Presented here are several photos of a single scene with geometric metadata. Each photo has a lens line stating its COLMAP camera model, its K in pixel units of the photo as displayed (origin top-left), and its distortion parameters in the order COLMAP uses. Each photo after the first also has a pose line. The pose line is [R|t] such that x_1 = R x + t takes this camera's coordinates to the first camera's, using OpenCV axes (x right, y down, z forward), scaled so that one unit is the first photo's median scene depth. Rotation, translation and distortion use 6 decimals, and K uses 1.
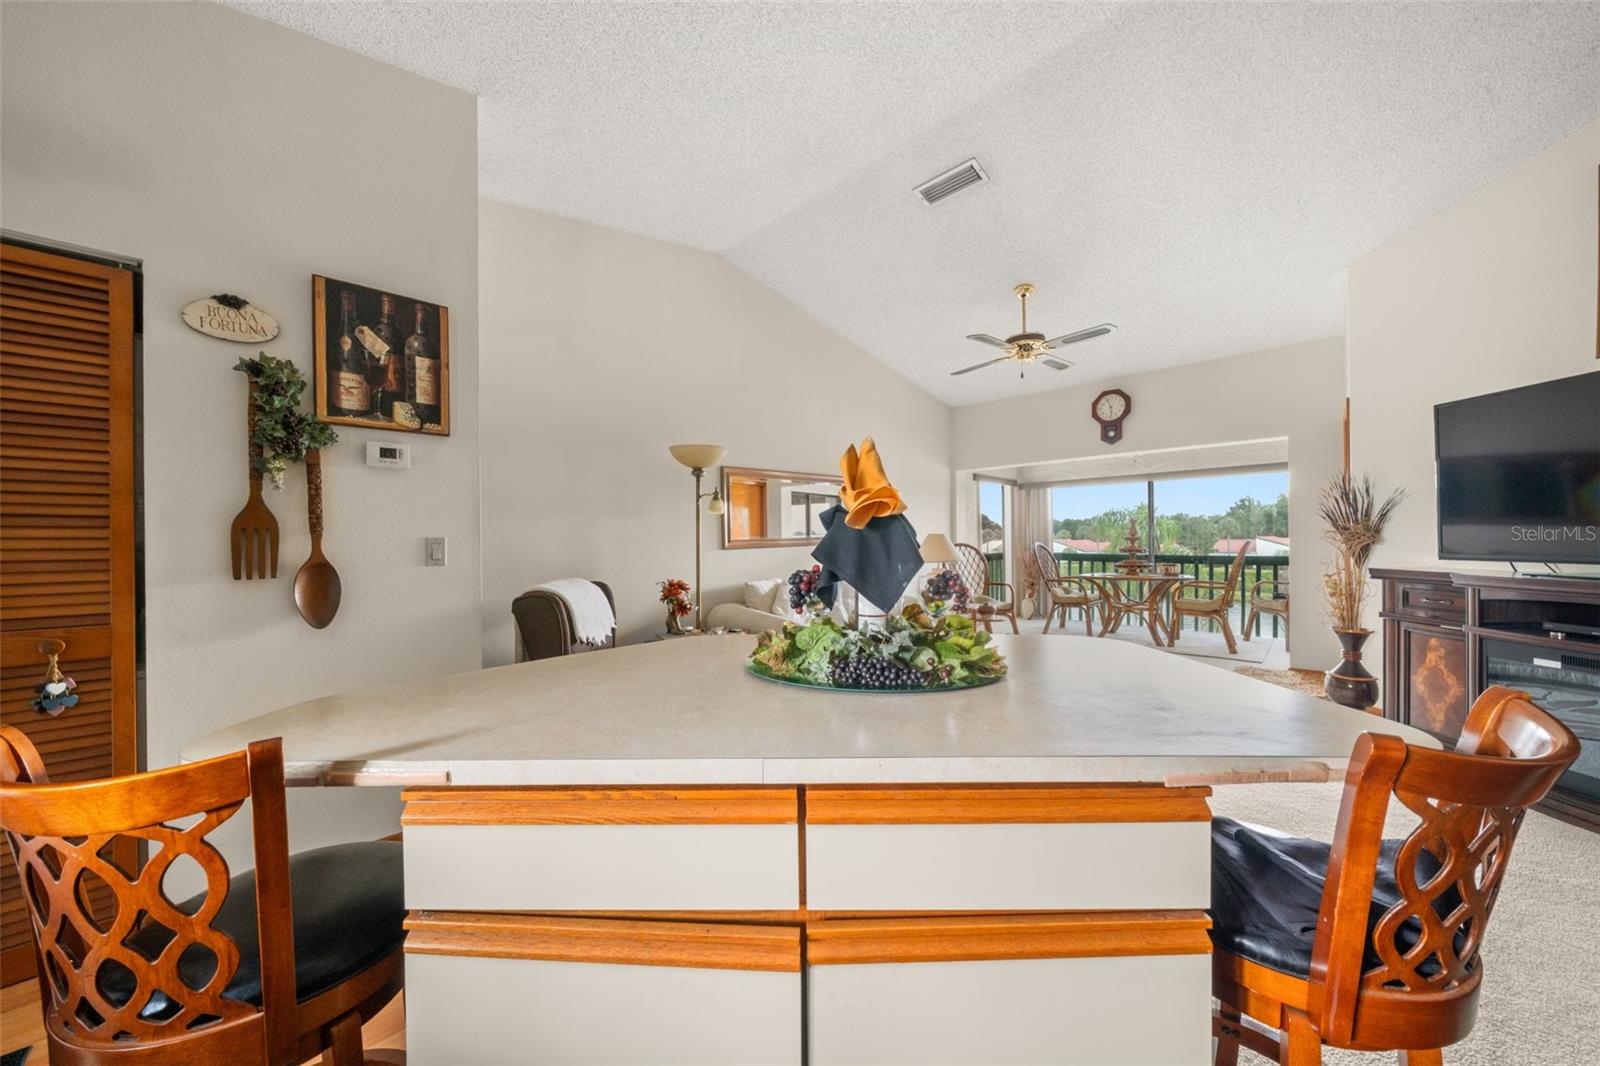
lens RADIAL K [[546.4, 0, 777.4], [0, 546.4, 539.3], [0, 0, 1]] dist [-0.007969, 0.000450]
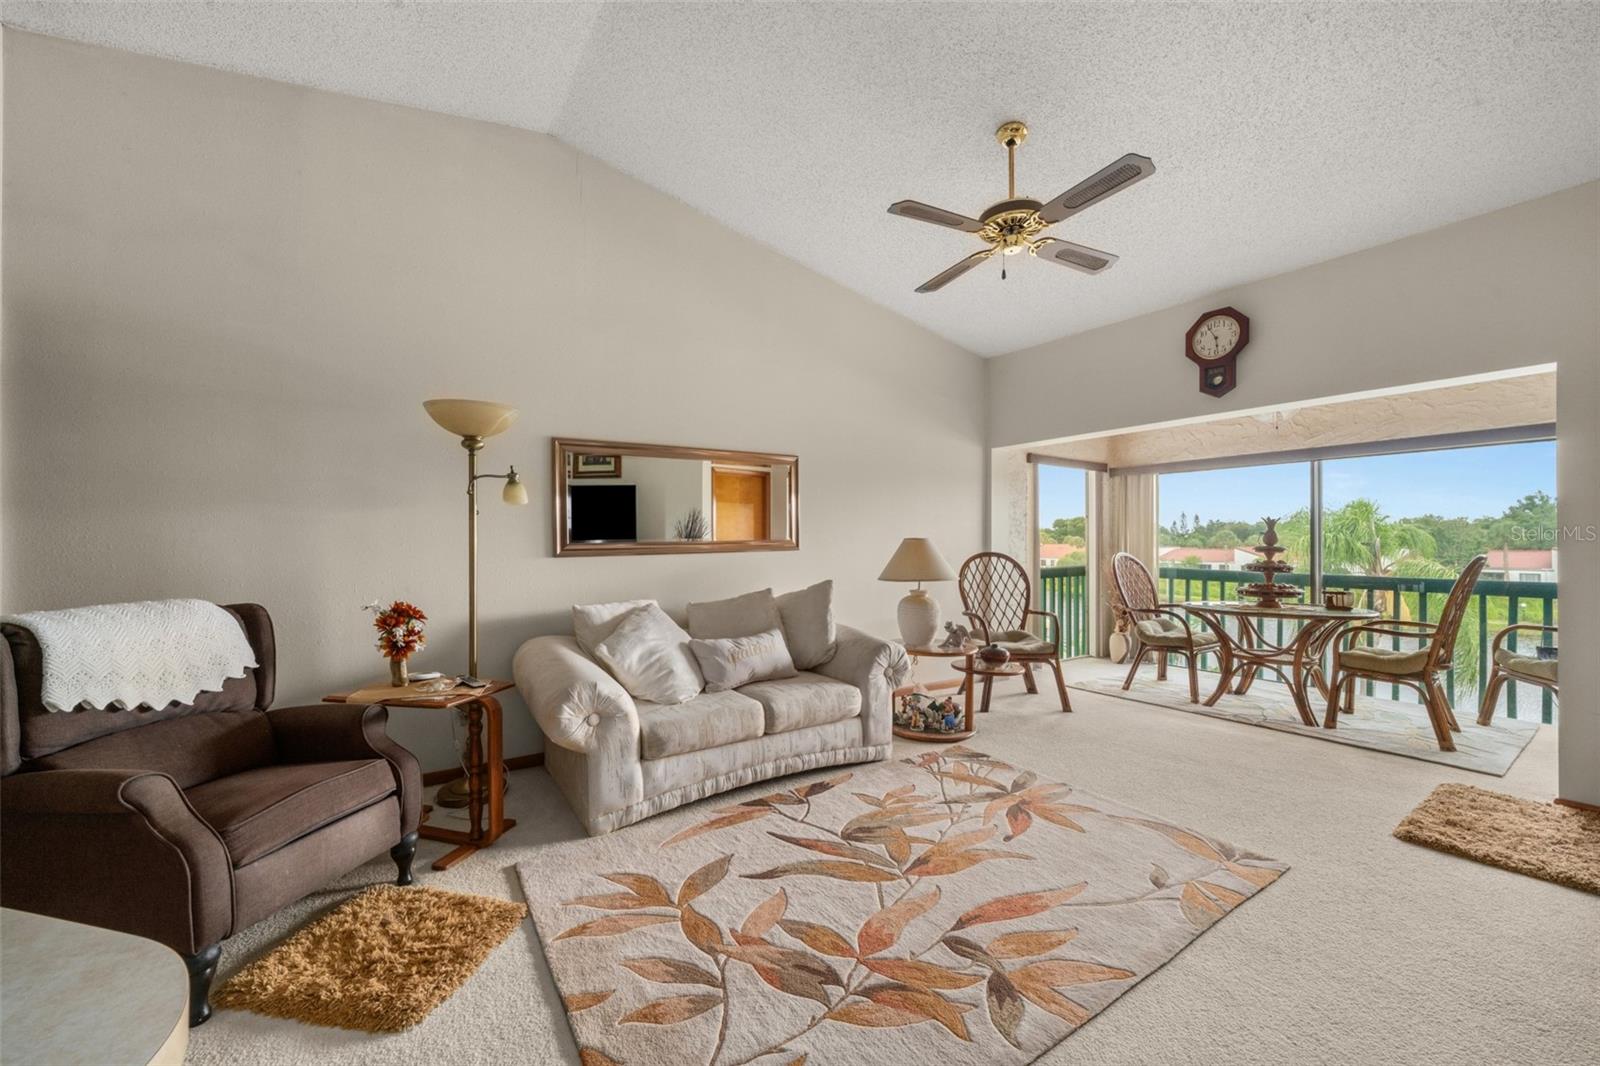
lens RADIAL K [[594.1, 0, 782.8], [0, 594.1, 540.0], [0, 0, 1]] dist [-0.000852, -0.000013]
pose [[0.981299, 0.010141, -0.192220, 0.241147], [-0.011039, 0.999933, -0.003604, -0.002633], [0.192171, 0.005658, 0.981345, 0.223629]]
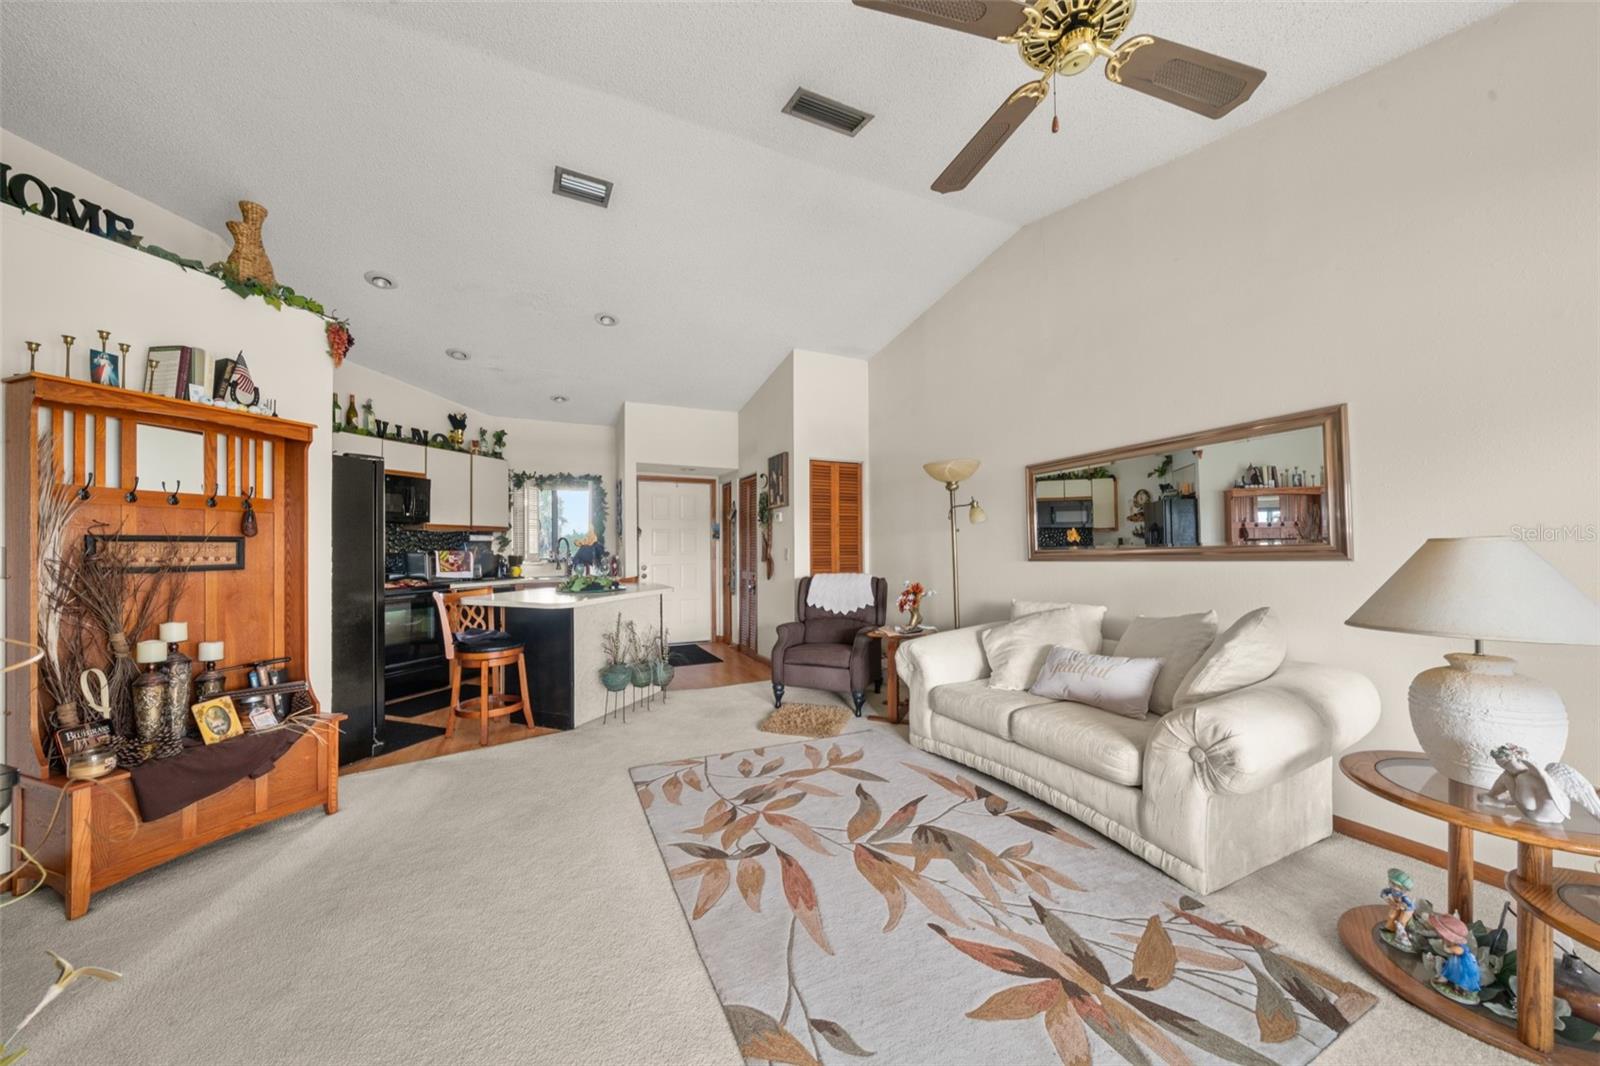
lens RADIAL K [[546.4, 0, 791.9], [0, 546.4, 543.4], [0, 0, 1]] dist [-0.007969, 0.000450]
pose [[-0.316444, 0.005403, -0.948596, 0.612724], [0.009857, 0.999949, 0.002407, -0.008357], [0.948560, -0.008589, -0.316481, 0.670351]]
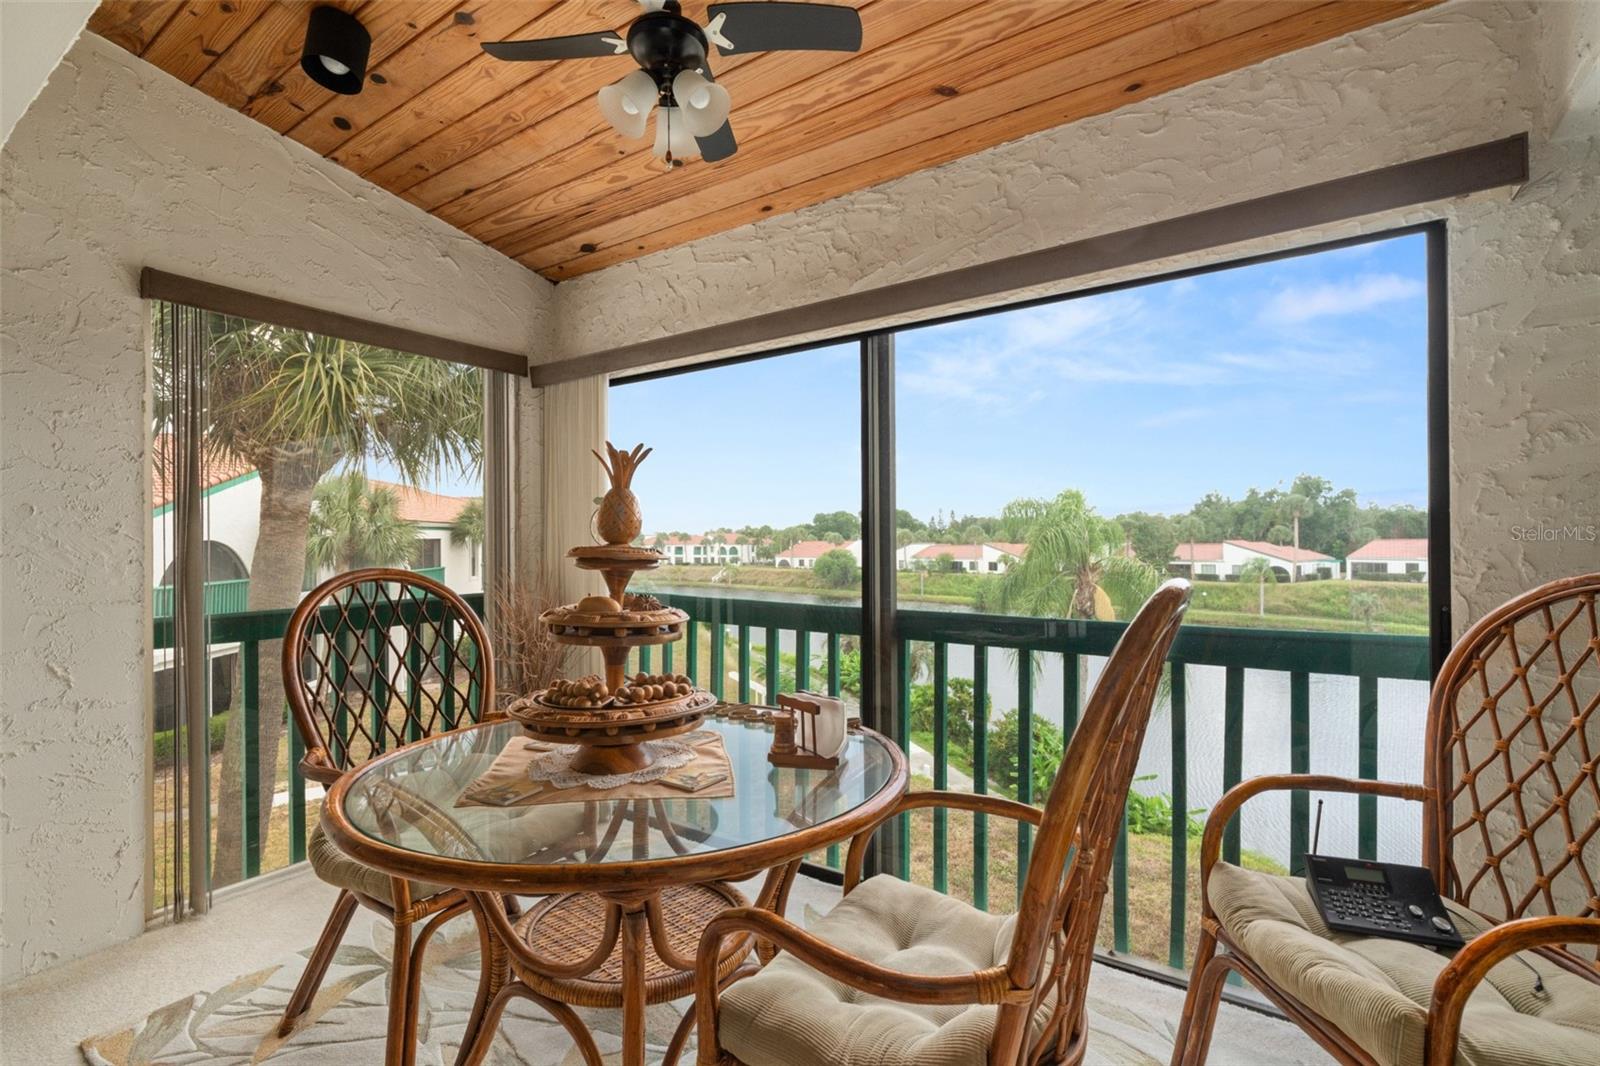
lens RADIAL K [[737.3, 0, 795.9], [0, 737.3, 537.9], [0, 0, 1]] dist [0.002519, -0.000758]
pose [[0.980580, 0.002458, 0.196105, 0.698600], [-0.001080, 0.999974, -0.007132, -0.006150], [-0.196117, 0.006781, 0.980557, 0.789891]]
